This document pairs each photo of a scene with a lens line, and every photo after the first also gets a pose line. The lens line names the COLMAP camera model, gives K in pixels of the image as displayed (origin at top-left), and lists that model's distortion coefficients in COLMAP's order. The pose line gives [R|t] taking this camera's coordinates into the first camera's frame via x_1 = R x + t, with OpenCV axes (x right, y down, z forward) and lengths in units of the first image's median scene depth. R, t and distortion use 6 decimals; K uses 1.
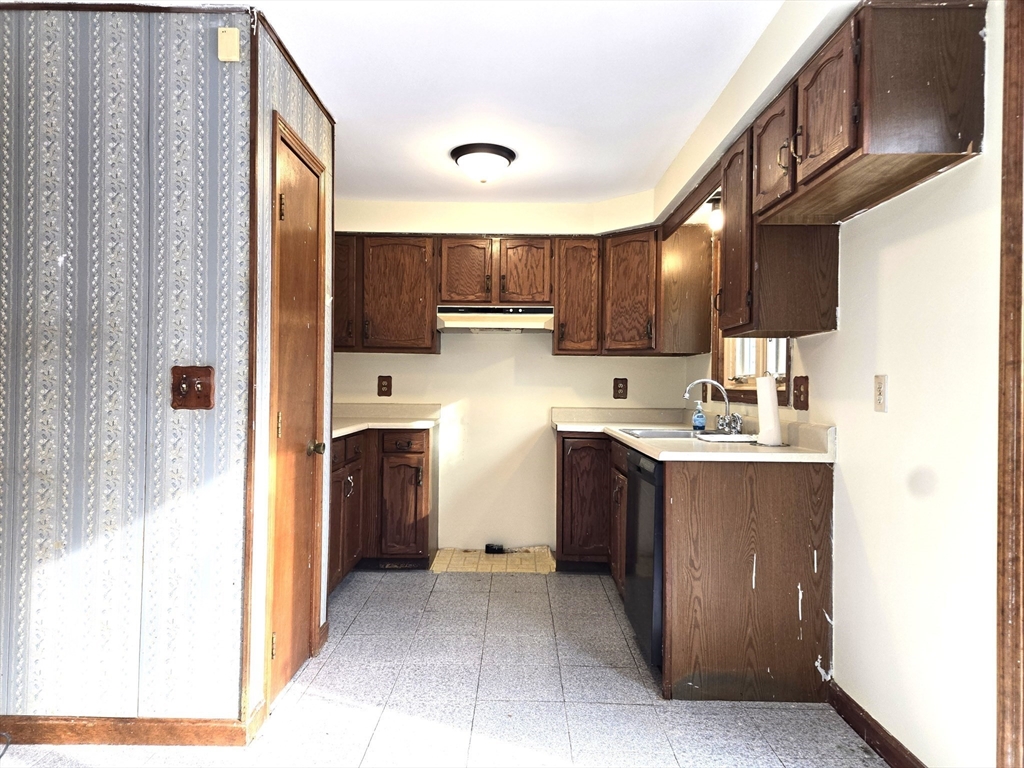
lens RADIAL K [[693.6, 0, 504.3], [0, 693.6, 384.5], [0, 0, 1]] dist [0.086910, -0.059110]
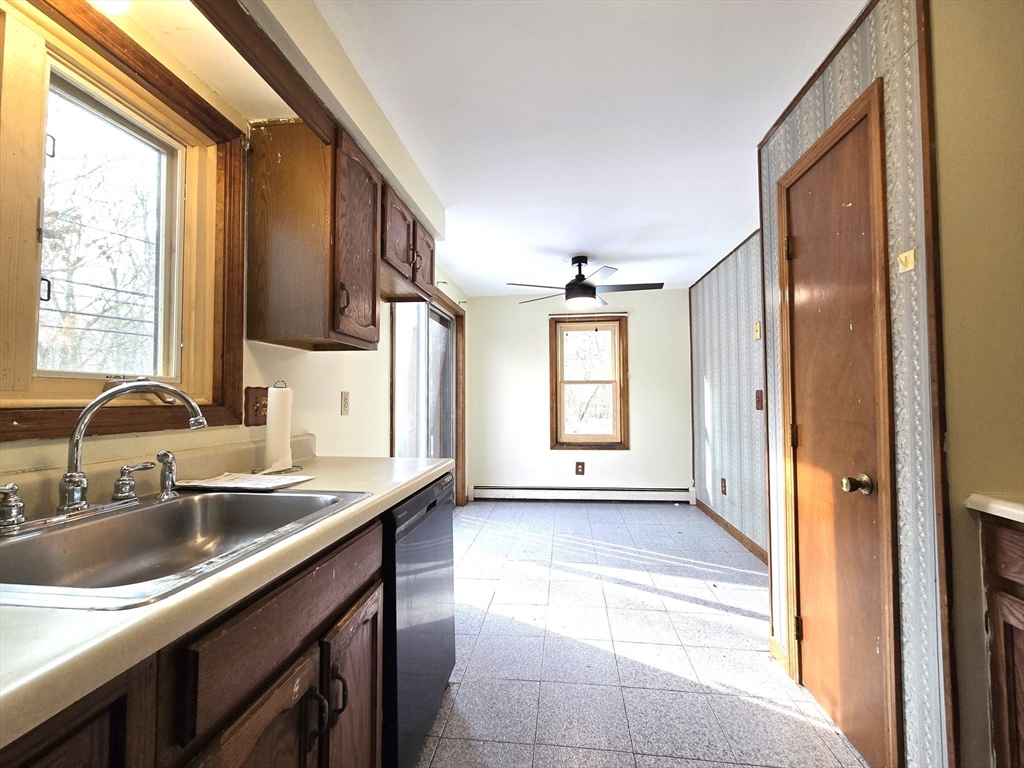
lens RADIAL K [[412.1, 0, 515.7], [0, 412.1, 386.3], [0, 0, 1]] dist [-0.000466, 0.000337]
pose [[-0.995437, -0.003982, 0.095341, 0.056586], [-0.007302, 0.999378, -0.034500, 0.002237], [-0.095144, -0.035039, -0.994847, 1.501178]]
